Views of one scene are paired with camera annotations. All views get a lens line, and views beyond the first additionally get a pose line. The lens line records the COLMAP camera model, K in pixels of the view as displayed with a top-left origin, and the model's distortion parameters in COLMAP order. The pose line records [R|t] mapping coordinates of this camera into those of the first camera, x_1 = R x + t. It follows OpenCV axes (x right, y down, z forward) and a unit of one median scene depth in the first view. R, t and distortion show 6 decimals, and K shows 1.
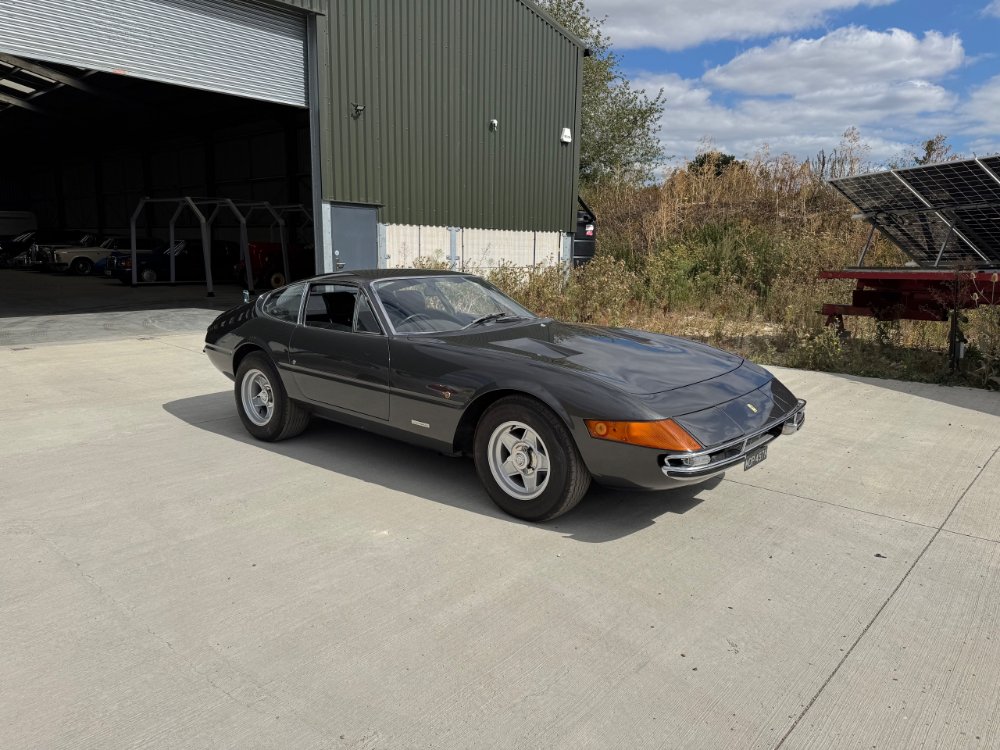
lens RADIAL K [[692.4, 0, 475.8], [0, 692.4, 399.4], [0, 0, 1]] dist [0.034581, -0.048462]
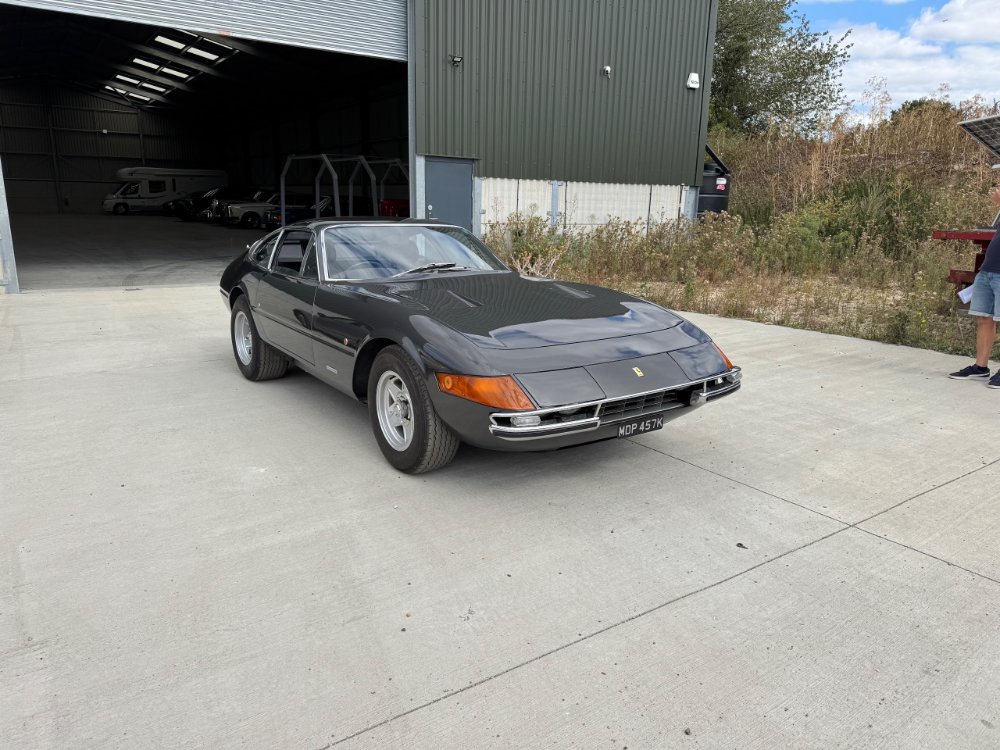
lens RADIAL K [[692.4, 0, 473.4], [0, 692.4, 387.0], [0, 0, 1]] dist [0.034581, -0.048462]
pose [[0.970817, 0.065111, -0.230815, 0.104733], [-0.055712, 0.997339, 0.047018, 0.000535], [0.233262, -0.032786, 0.971861, 0.017752]]
